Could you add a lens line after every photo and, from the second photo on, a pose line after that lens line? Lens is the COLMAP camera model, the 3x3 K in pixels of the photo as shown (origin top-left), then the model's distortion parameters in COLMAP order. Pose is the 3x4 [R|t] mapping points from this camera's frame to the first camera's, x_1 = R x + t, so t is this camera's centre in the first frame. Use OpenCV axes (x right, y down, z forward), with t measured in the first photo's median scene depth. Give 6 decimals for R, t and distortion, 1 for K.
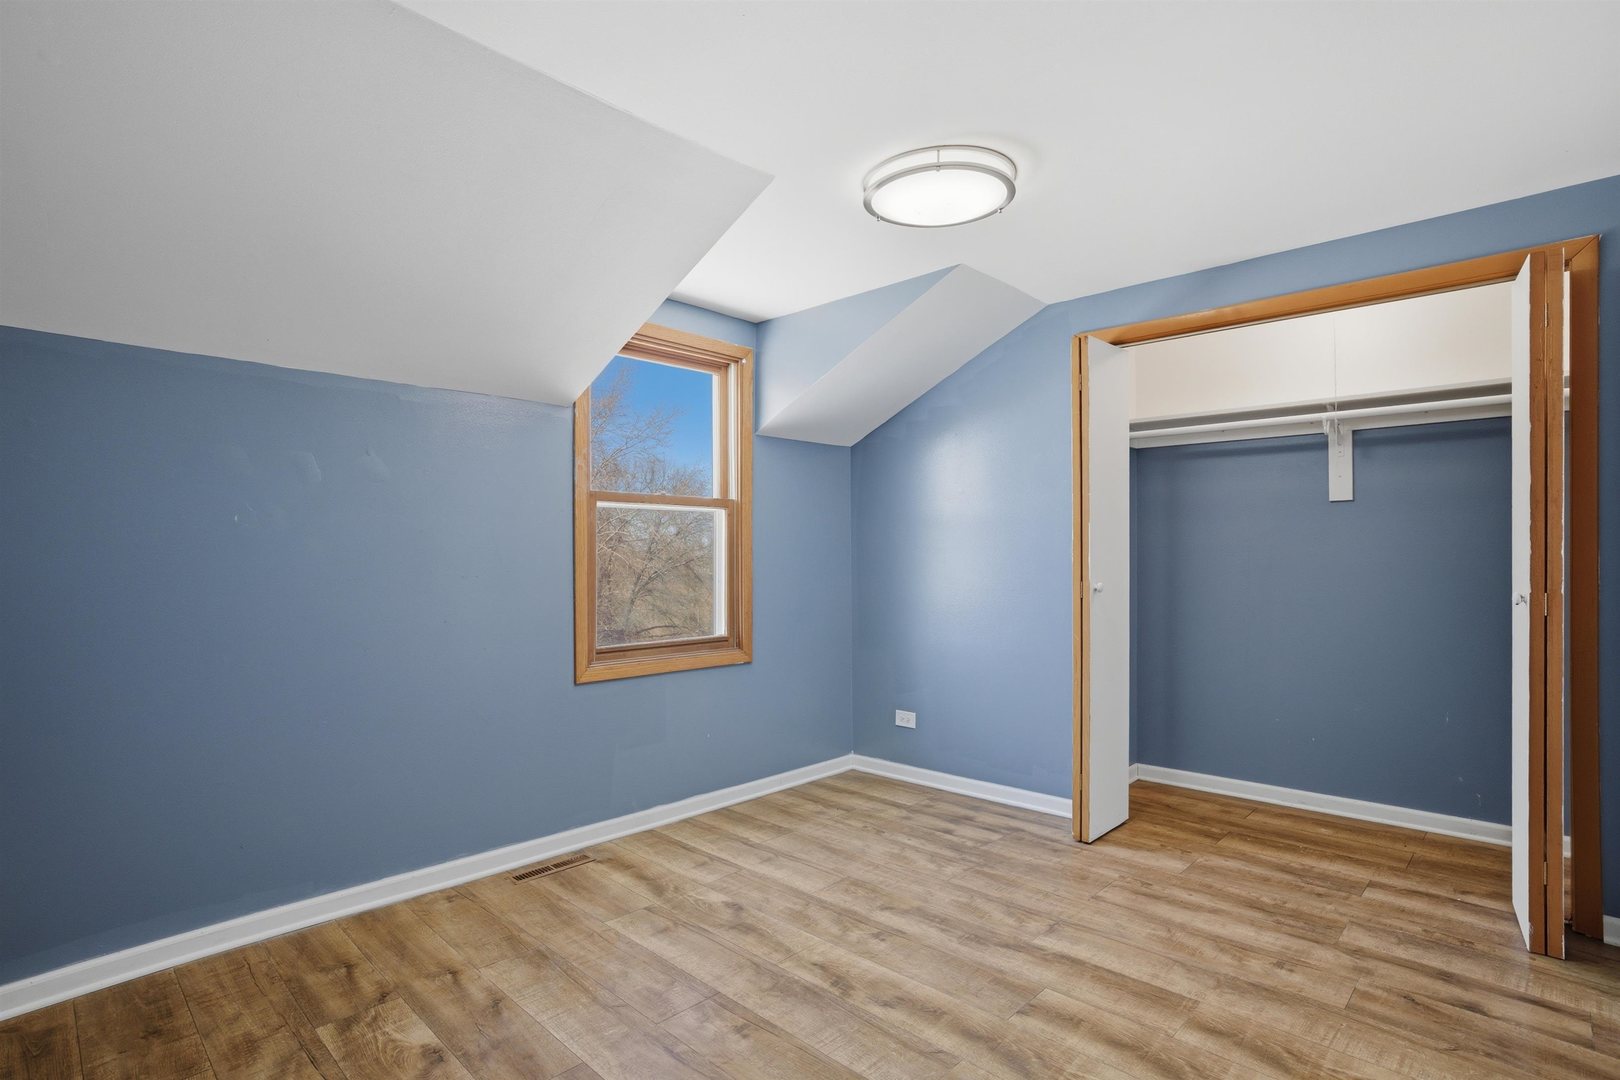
lens RADIAL K [[796.1, 0, 809.5], [0, 796.1, 538.1], [0, 0, 1]] dist [-0.076586, 0.034562]
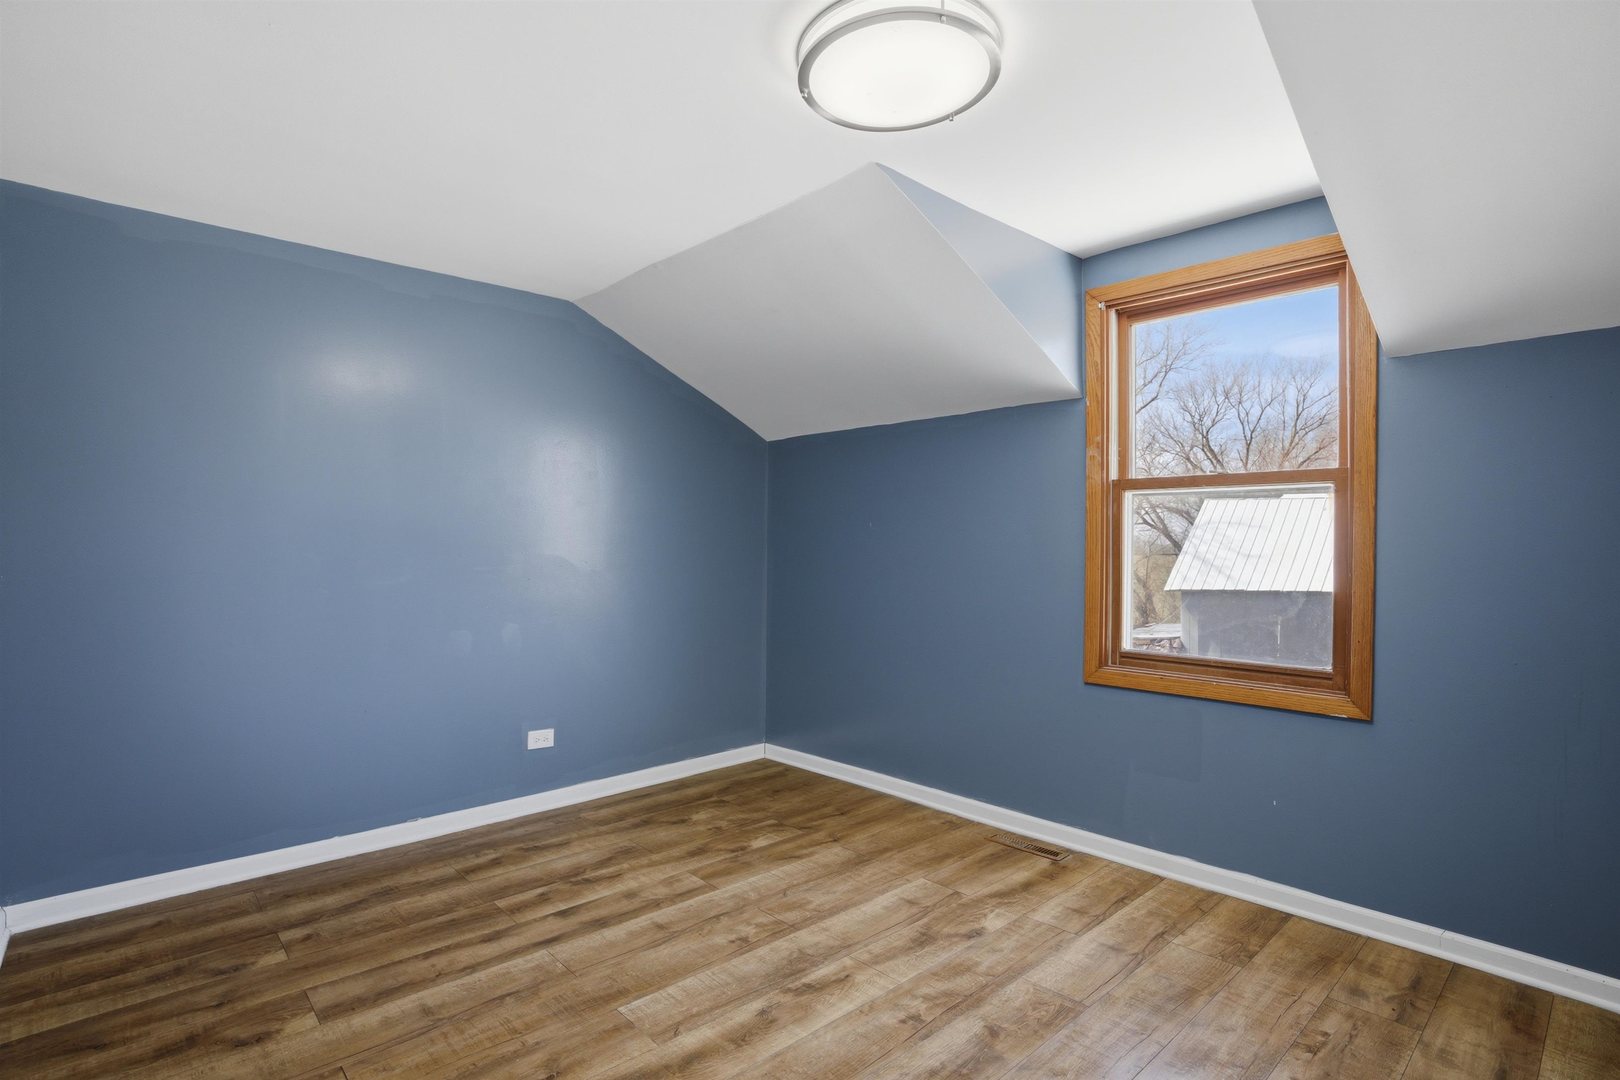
lens RADIAL K [[806.1, 0, 810.0], [0, 806.1, 540.0], [0, 0, 1]] dist [-0.084701, 0.039741]
pose [[-0.051413, 0.000636, -0.998677, 0.845869], [0.009893, 0.999951, 0.000128, 0.014440], [0.998628, -0.009874, -0.051417, 0.885646]]
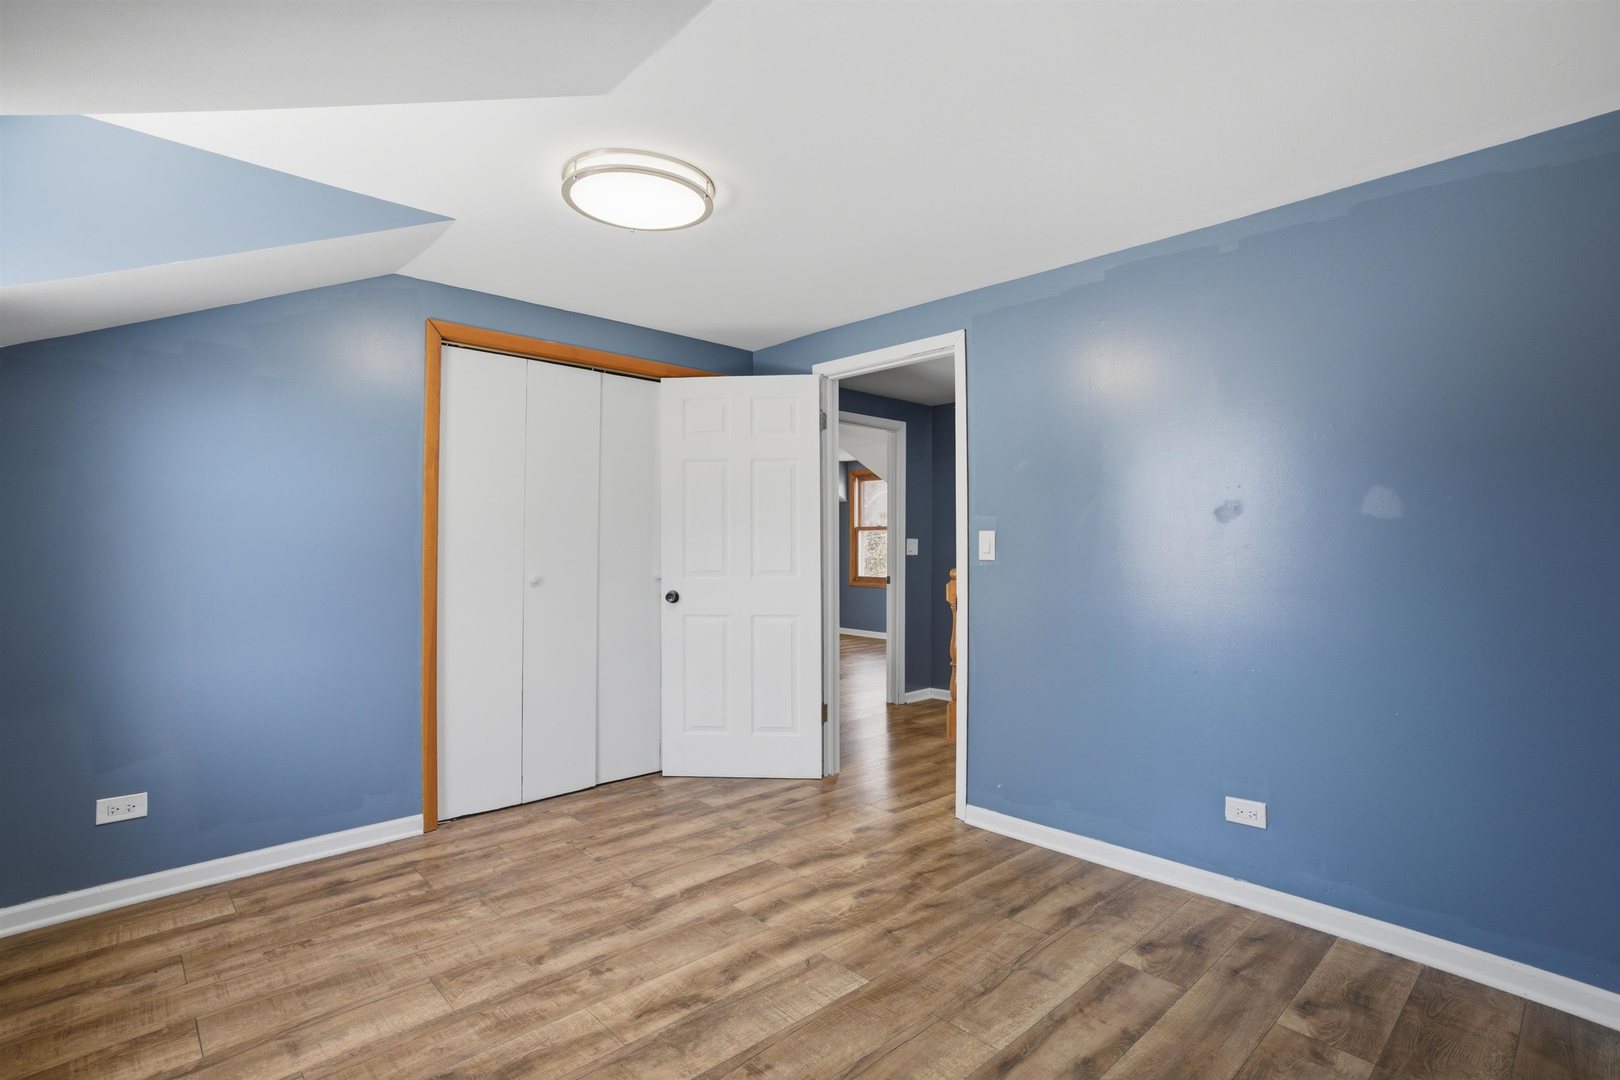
lens RADIAL K [[806.1, 0, 810.0], [0, 806.1, 540.0], [0, 0, 1]] dist [-0.084701, 0.039741]
pose [[0.046058, 0.001699, 0.998937, -0.752613], [-0.013666, 0.999906, -0.001071, 0.011797], [-0.998845, -0.013603, 0.046077, 0.681539]]
